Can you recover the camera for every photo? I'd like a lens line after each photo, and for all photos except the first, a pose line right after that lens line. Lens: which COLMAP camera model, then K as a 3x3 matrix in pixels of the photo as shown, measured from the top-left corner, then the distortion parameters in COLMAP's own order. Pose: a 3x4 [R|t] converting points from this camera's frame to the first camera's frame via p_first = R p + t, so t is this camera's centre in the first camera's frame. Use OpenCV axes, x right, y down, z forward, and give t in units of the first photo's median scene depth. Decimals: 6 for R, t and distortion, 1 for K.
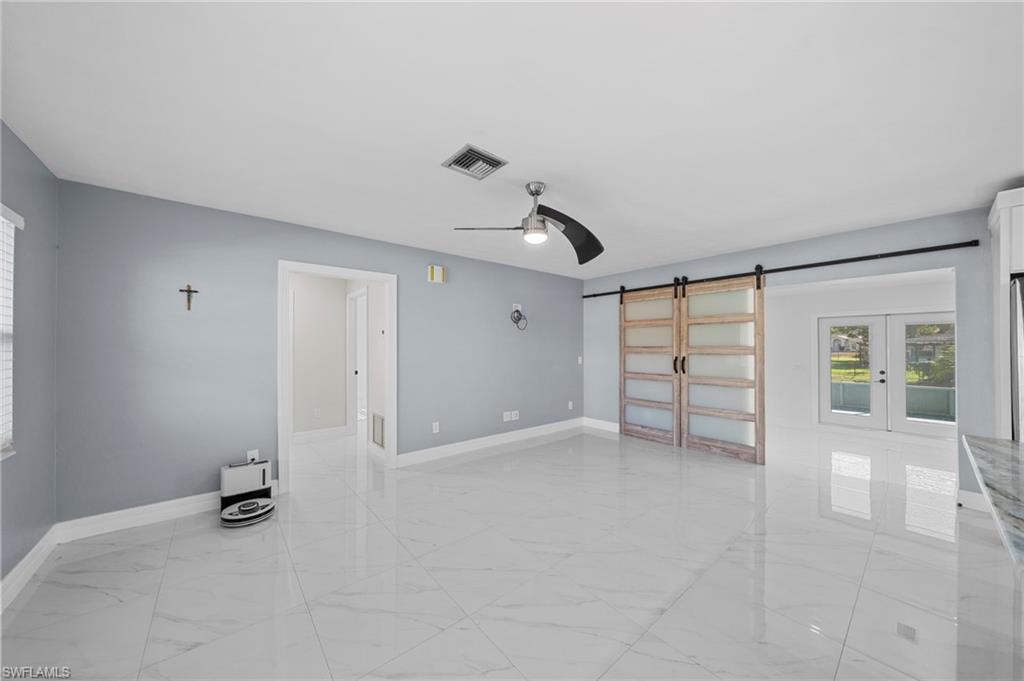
lens RADIAL K [[352.0, 0, 502.5], [0, 352.0, 344.1], [0, 0, 1]] dist [-0.004387, -0.000126]
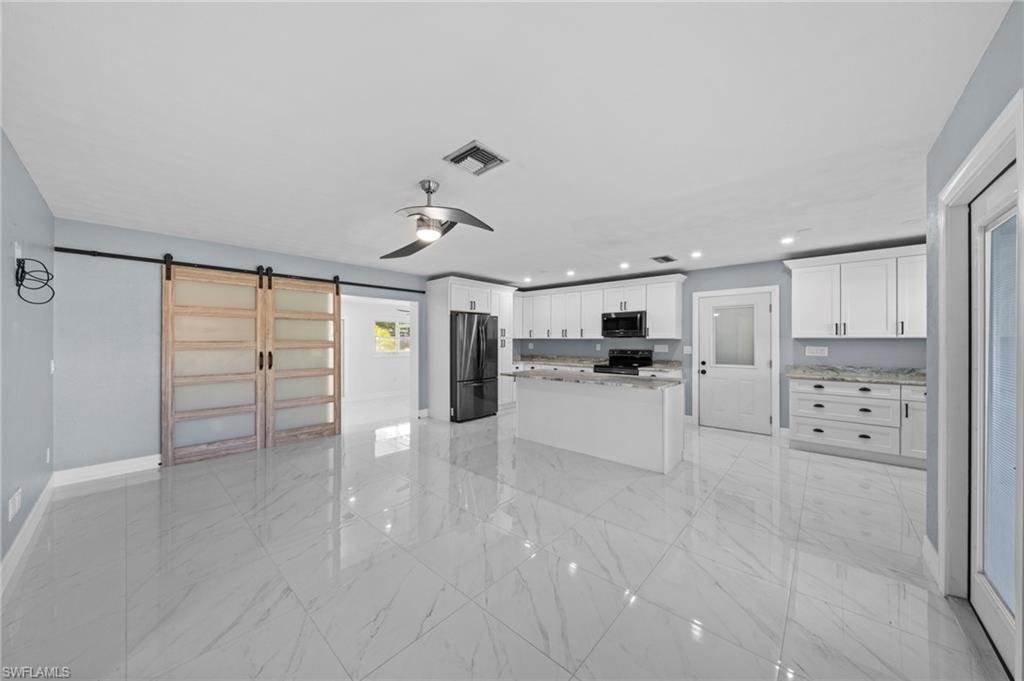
lens RADIAL K [[352.0, 0, 505.9], [0, 352.0, 339.9], [0, 0, 1]] dist [-0.004387, -0.000126]
pose [[-0.151455, 0.002817, 0.988460, -0.515867], [-0.006505, 0.999971, -0.003846, 0.003830], [-0.988443, -0.007013, -0.151433, 0.509976]]
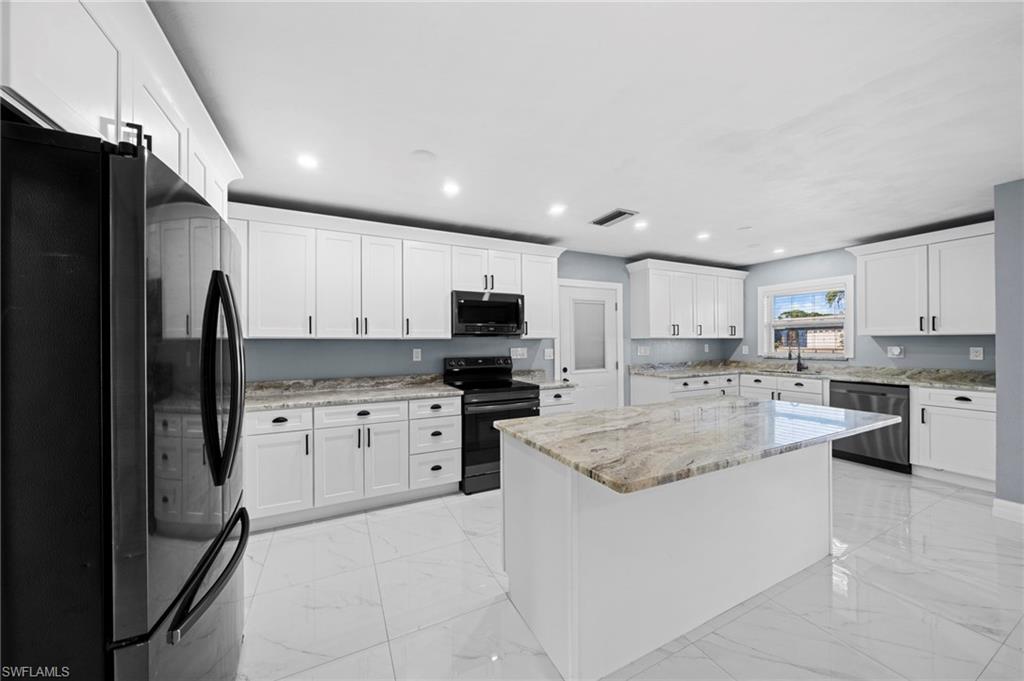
lens RADIAL K [[352.0, 0, 502.6], [0, 352.0, 341.8], [0, 0, 1]] dist [-0.004387, -0.000126]
pose [[-0.974610, 0.008186, 0.223761, 0.508987], [0.006759, 0.999952, -0.007144, 0.004018], [-0.223809, -0.005450, -0.974618, 0.613797]]
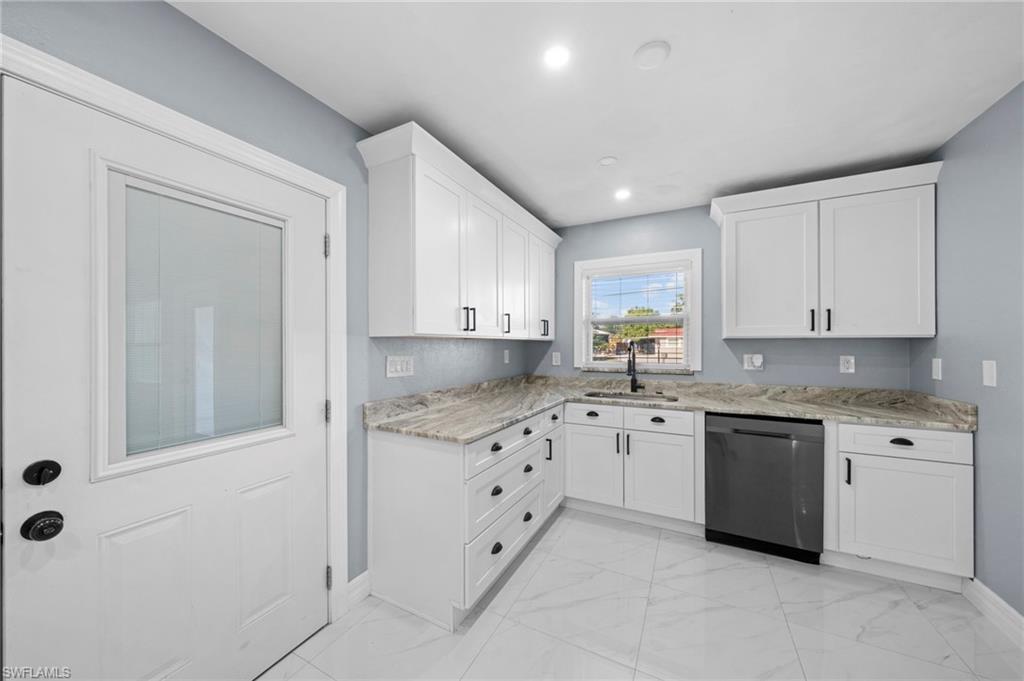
lens RADIAL K [[352.0, 0, 496.2], [0, 352.0, 344.6], [0, 0, 1]] dist [-0.004387, -0.000126]
pose [[-0.925234, 0.000698, -0.379397, 0.391658], [0.003122, 0.999978, -0.005772, 0.001957], [0.379385, -0.006525, -0.925216, -0.047766]]
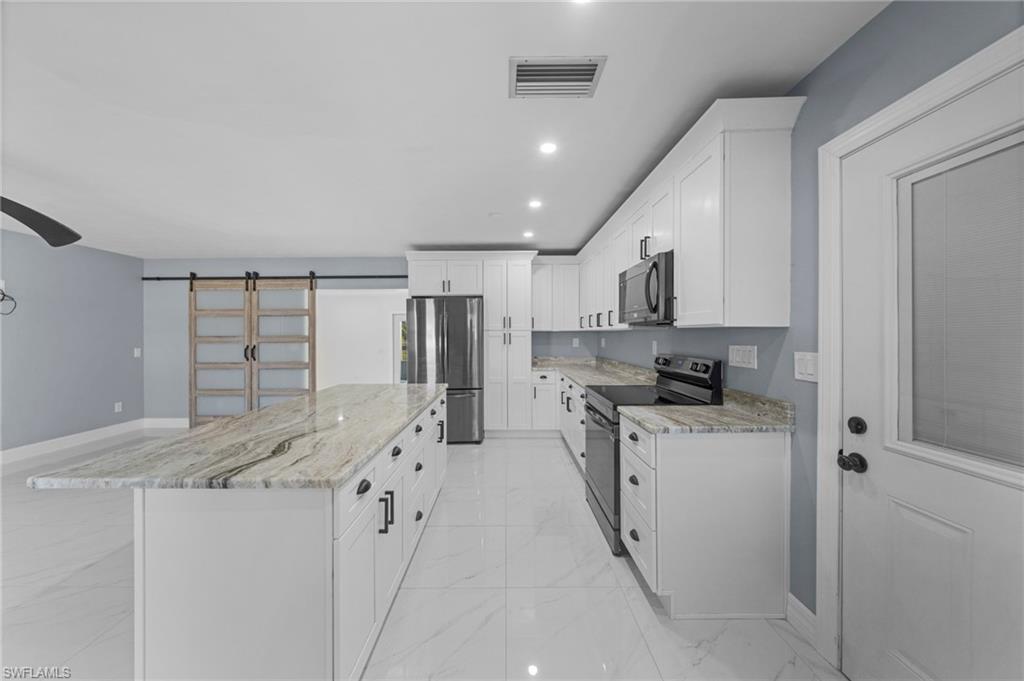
lens RADIAL K [[352.0, 0, 502.9], [0, 352.0, 334.9], [0, 0, 1]] dist [-0.004387, -0.000126]
pose [[0.633042, -0.002250, 0.774114, 0.159036], [-0.000725, 0.999994, 0.003499, -0.000492], [-0.774117, -0.002776, 0.633036, -0.287518]]
